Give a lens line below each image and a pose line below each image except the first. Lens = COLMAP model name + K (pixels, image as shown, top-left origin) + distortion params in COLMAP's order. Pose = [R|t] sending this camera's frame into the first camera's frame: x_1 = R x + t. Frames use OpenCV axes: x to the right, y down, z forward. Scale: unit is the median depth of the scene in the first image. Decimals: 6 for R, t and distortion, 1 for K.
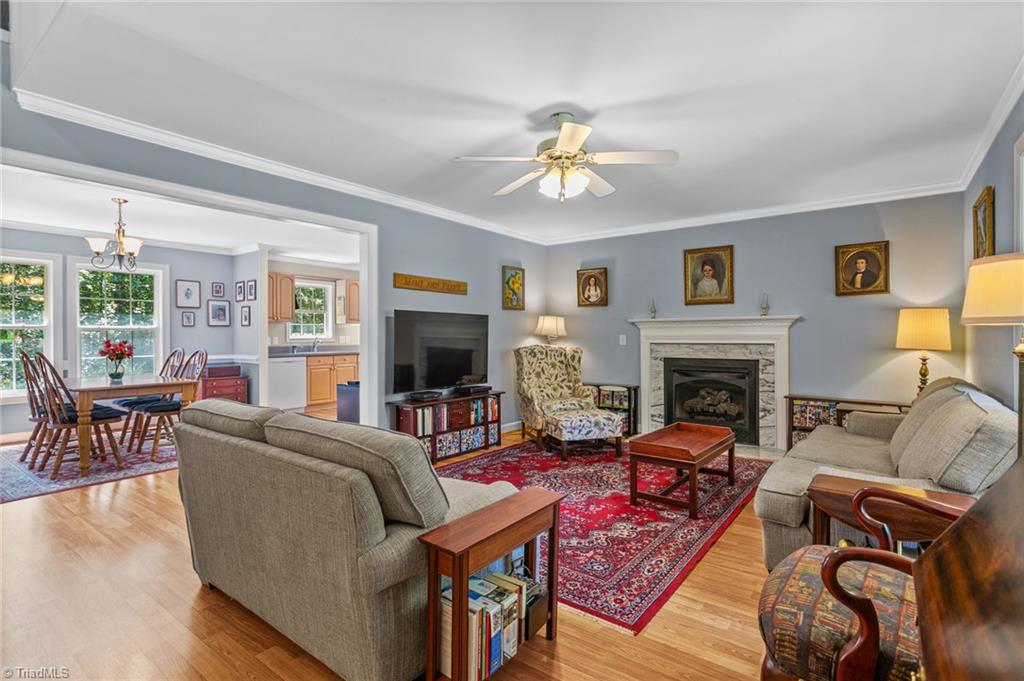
lens RADIAL K [[500.3, 0, 514.1], [0, 500.3, 336.8], [0, 0, 1]] dist [-0.001541, 0.002804]
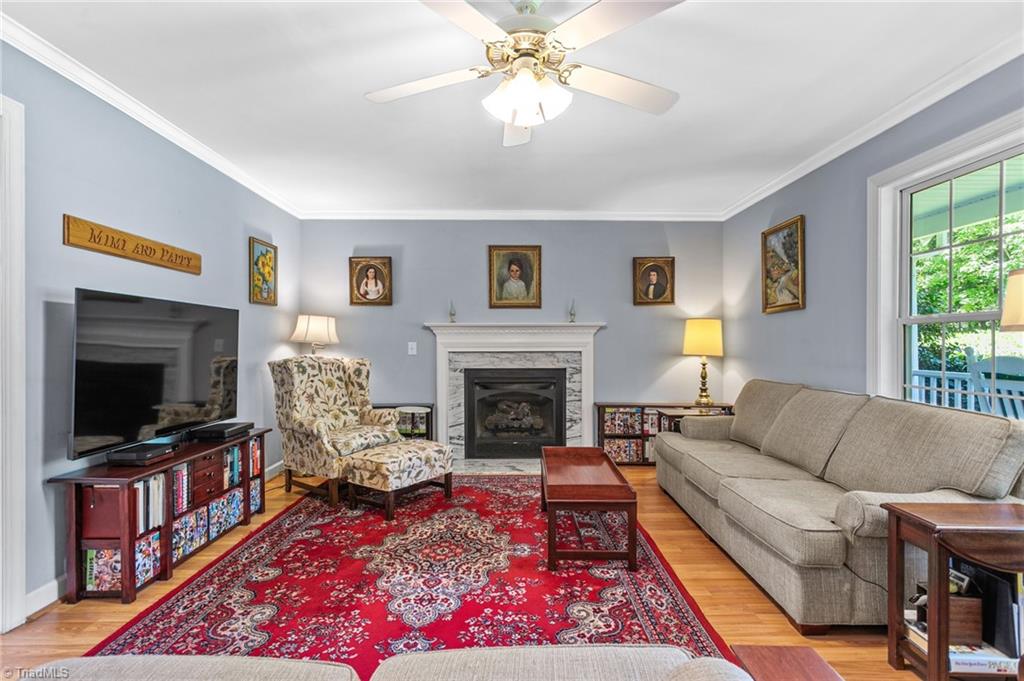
lens RADIAL K [[500.3, 0, 516.4], [0, 500.3, 344.7], [0, 0, 1]] dist [-0.001541, 0.002804]
pose [[0.786545, -0.000249, 0.617533, -0.182256], [0.000188, 1.000000, 0.000163, 0.000666], [-0.617533, -0.000013, 0.786545, 0.311034]]
